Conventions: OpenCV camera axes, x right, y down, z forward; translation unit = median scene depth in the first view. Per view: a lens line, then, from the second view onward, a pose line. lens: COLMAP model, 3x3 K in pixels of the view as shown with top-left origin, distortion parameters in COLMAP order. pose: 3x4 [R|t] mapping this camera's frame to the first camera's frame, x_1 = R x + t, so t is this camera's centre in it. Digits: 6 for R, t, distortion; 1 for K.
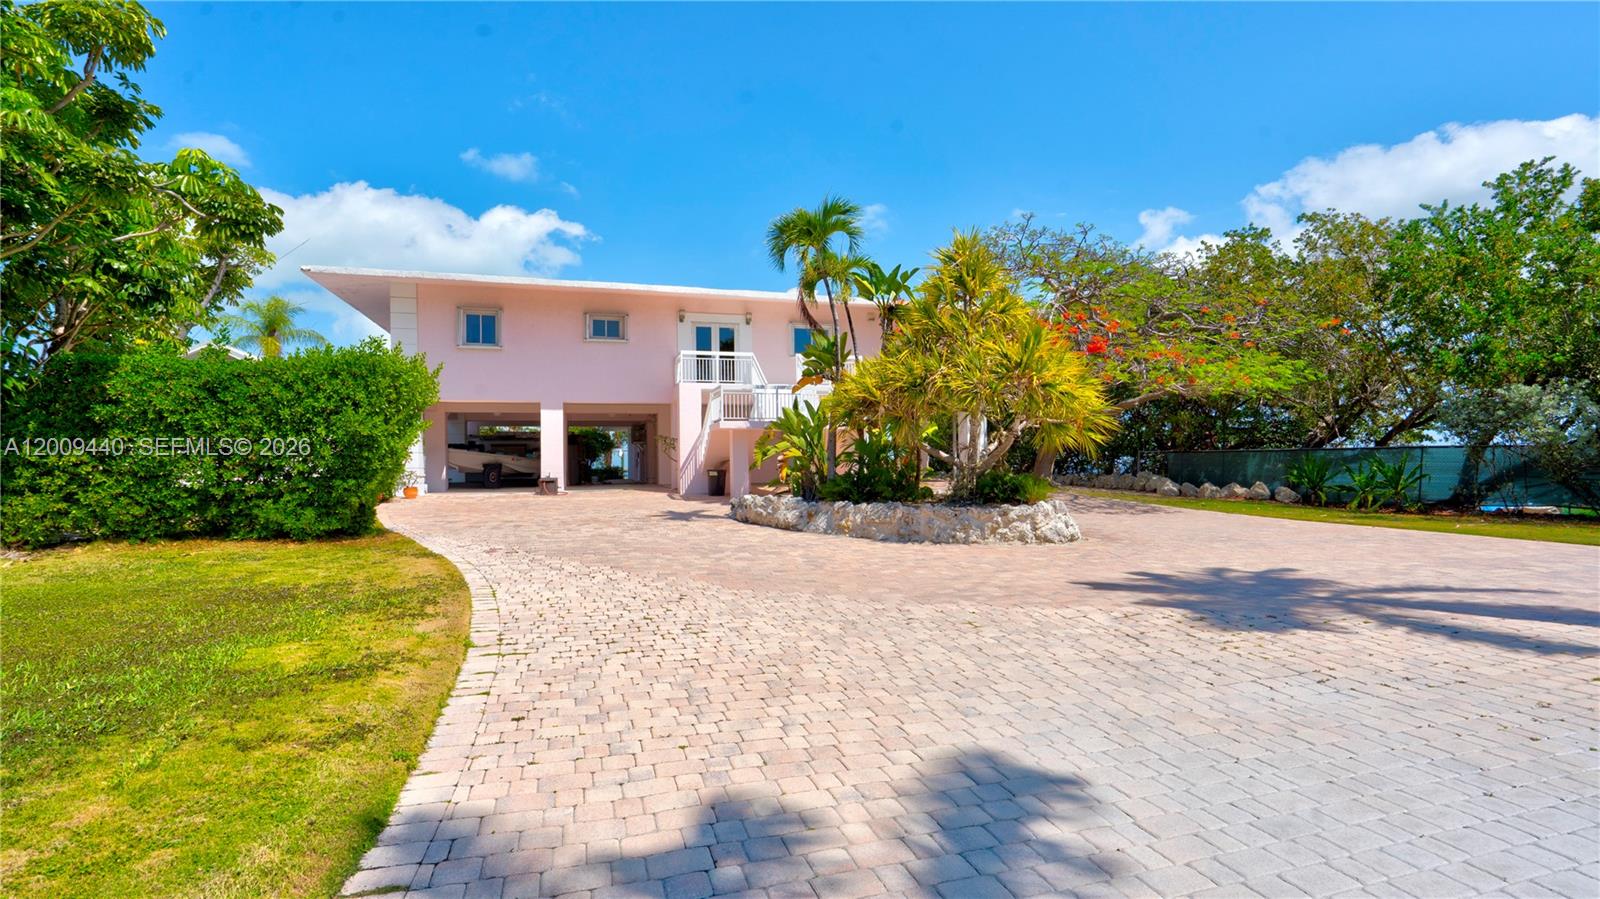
lens RADIAL K [[751.2, 0, 803.2], [0, 751.2, 451.9], [0, 0, 1]] dist [-0.000350, -0.000161]
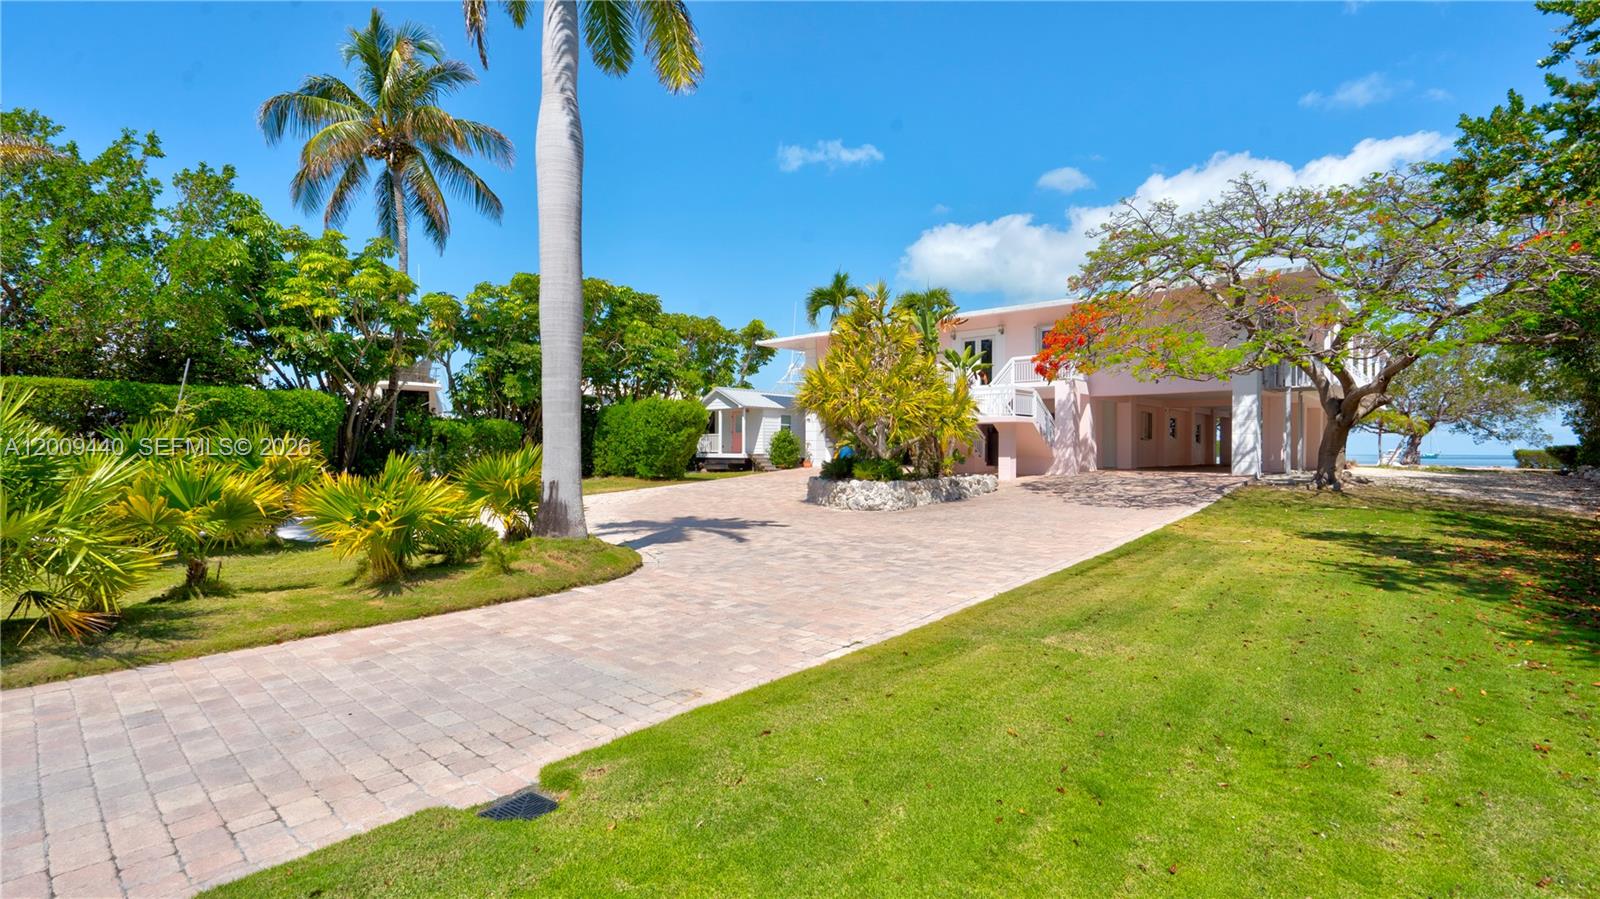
lens RADIAL K [[729.9, 0, 805.8], [0, 729.9, 454.6], [0, 0, 1]] dist [0.000472, -0.000149]
pose [[0.507477, 0.016212, -0.861513, 0.756715], [0.006959, 0.999713, 0.022913, -0.006375], [0.861637, -0.017623, 0.507219, 0.128322]]
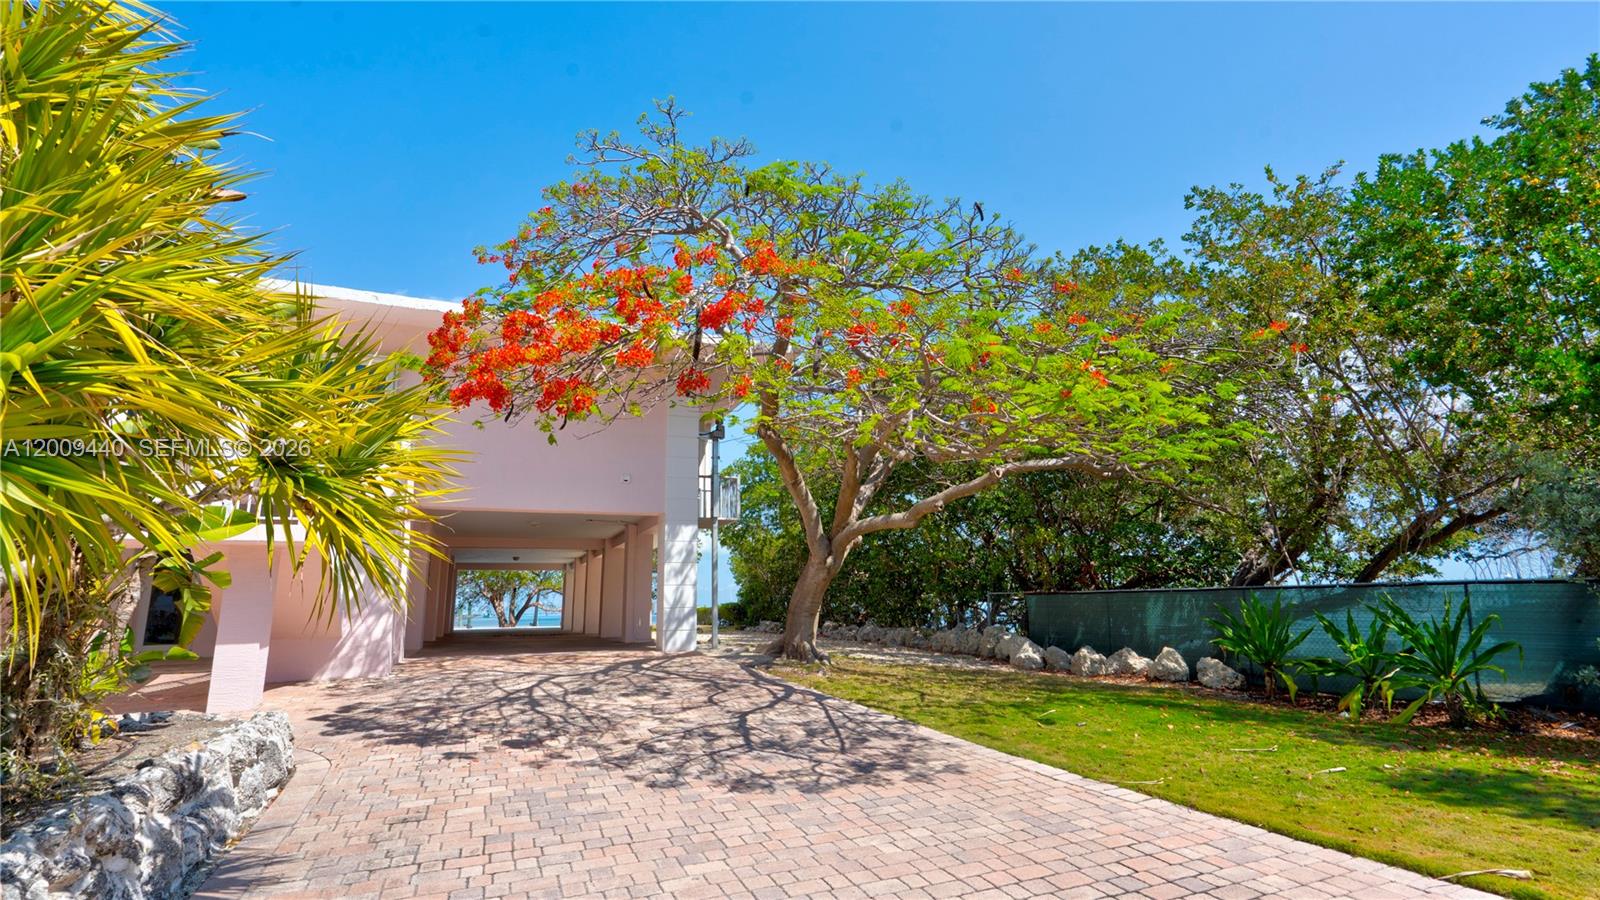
lens RADIAL K [[729.9, 0, 805.8], [0, 729.9, 455.1], [0, 0, 1]] dist [0.000472, -0.000149]
pose [[0.995724, 0.012559, 0.091523, 0.290027], [0.004835, 0.982273, -0.187393, -0.000987], [-0.092254, 0.187034, 0.978012, 0.471368]]
